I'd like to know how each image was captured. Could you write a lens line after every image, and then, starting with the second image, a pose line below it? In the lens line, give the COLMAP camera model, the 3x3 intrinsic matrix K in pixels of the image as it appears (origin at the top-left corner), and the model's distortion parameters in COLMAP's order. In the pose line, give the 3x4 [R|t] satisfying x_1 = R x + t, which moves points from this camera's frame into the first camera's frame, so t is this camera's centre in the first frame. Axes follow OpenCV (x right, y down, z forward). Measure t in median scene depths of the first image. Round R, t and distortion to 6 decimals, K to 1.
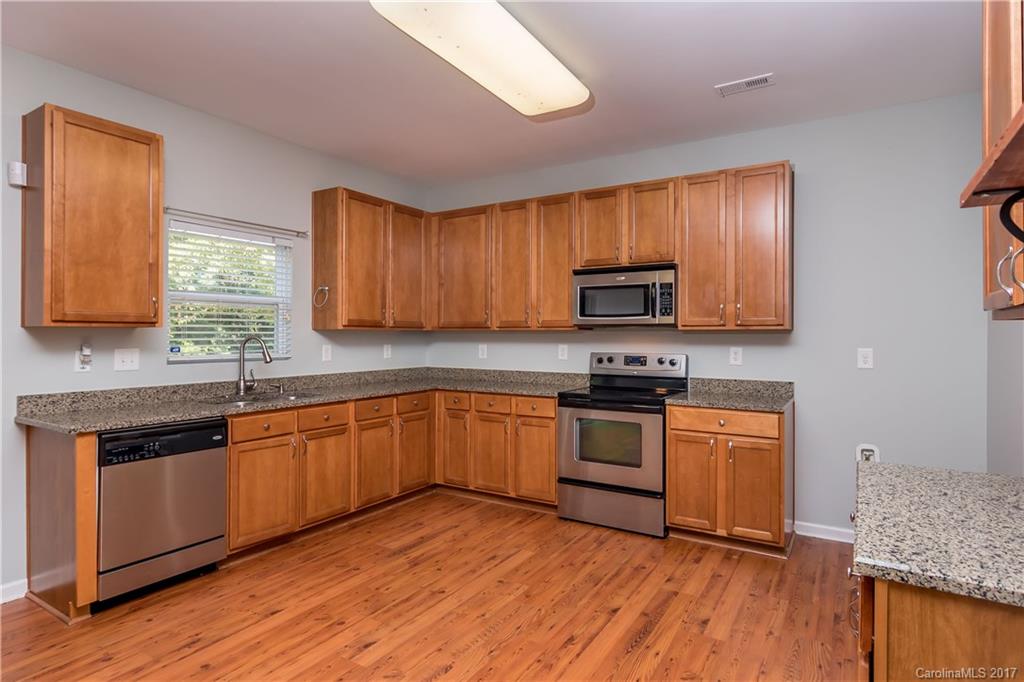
lens RADIAL K [[550.6, 0, 511.5], [0, 550.6, 337.4], [0, 0, 1]] dist [0.005418, 0.003265]
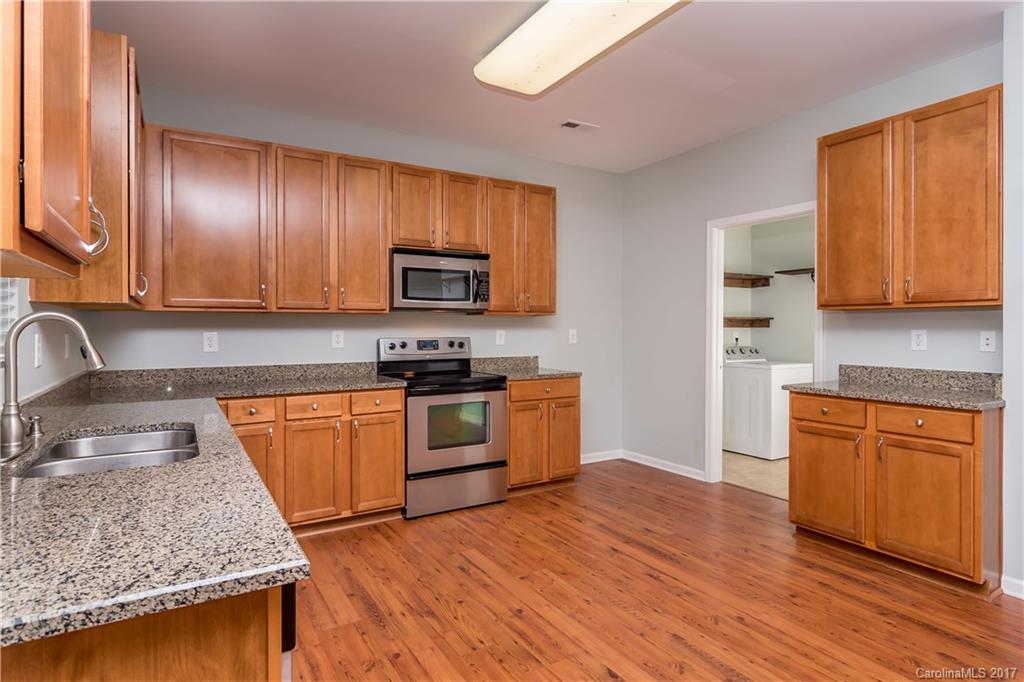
lens RADIAL K [[550.6, 0, 496.7], [0, 550.6, 329.9], [0, 0, 1]] dist [0.005418, 0.003265]
pose [[0.463761, -0.008395, 0.885920, -0.675801], [0.005074, 0.999964, 0.006820, 0.009436], [-0.885946, 0.001333, 0.463787, 0.467236]]
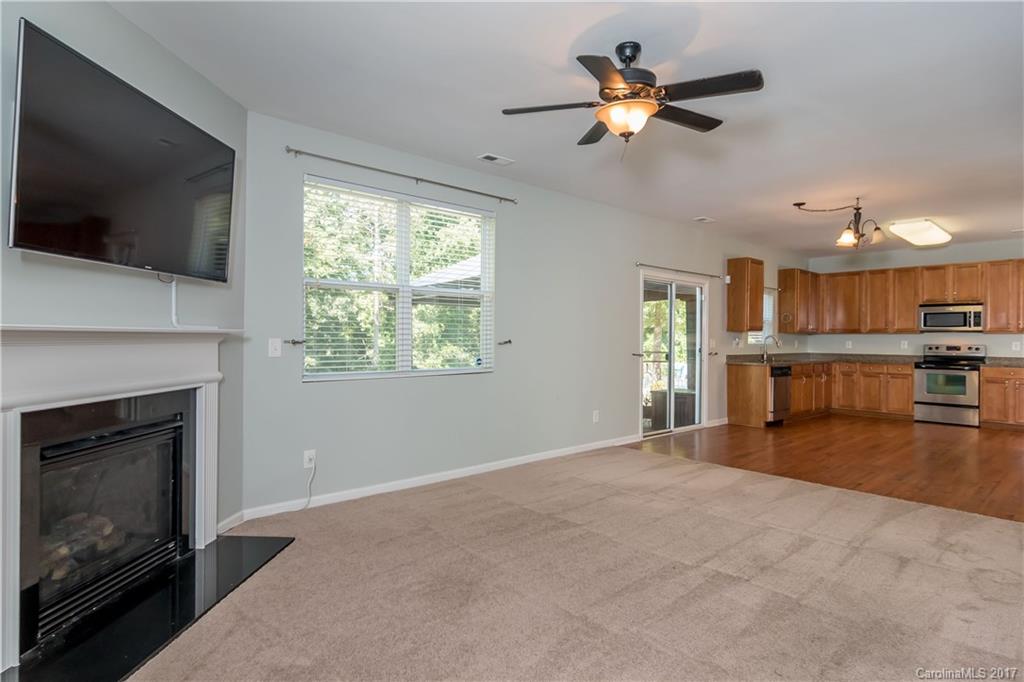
lens RADIAL K [[550.6, 0, 510.0], [0, 550.6, 340.7], [0, 0, 1]] dist [0.005418, 0.003265]
pose [[0.962751, 0.005057, -0.270343, -0.888517], [-0.005909, 0.999980, -0.002339, 0.031613], [0.270326, 0.003850, 0.962761, -1.567819]]
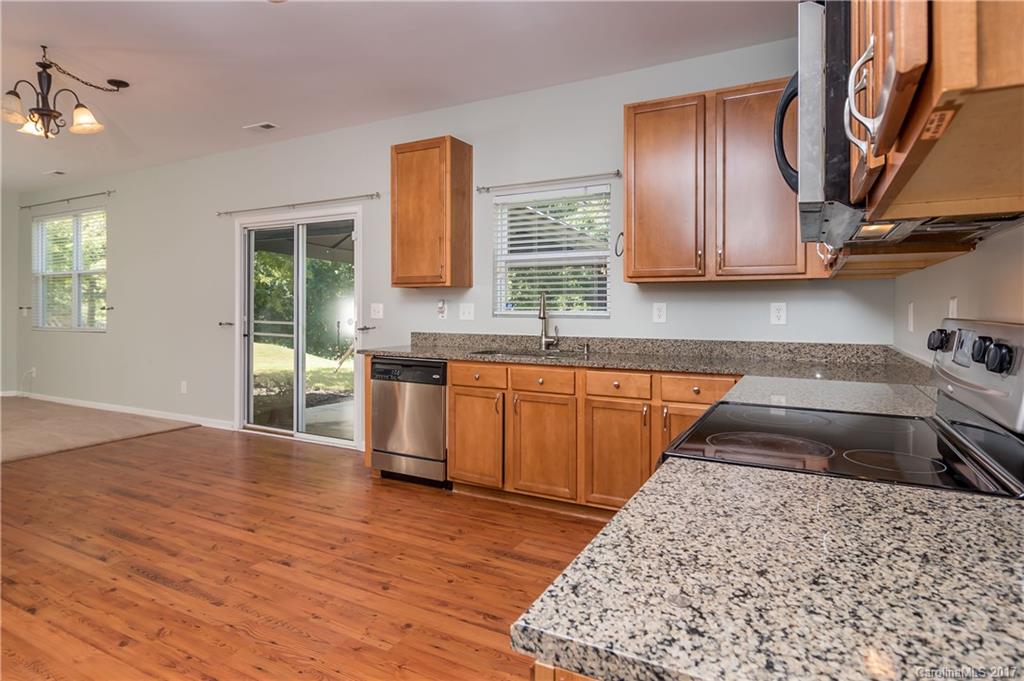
lens RADIAL K [[573.7, 0, 495.9], [0, 573.7, 314.8], [0, 0, 1]] dist [-0.005311, -0.000043]
pose [[0.061684, 0.010946, -0.998036, 0.555582], [-0.005854, 0.999927, 0.010605, 0.027301], [0.998079, 0.005188, 0.061743, 0.826180]]
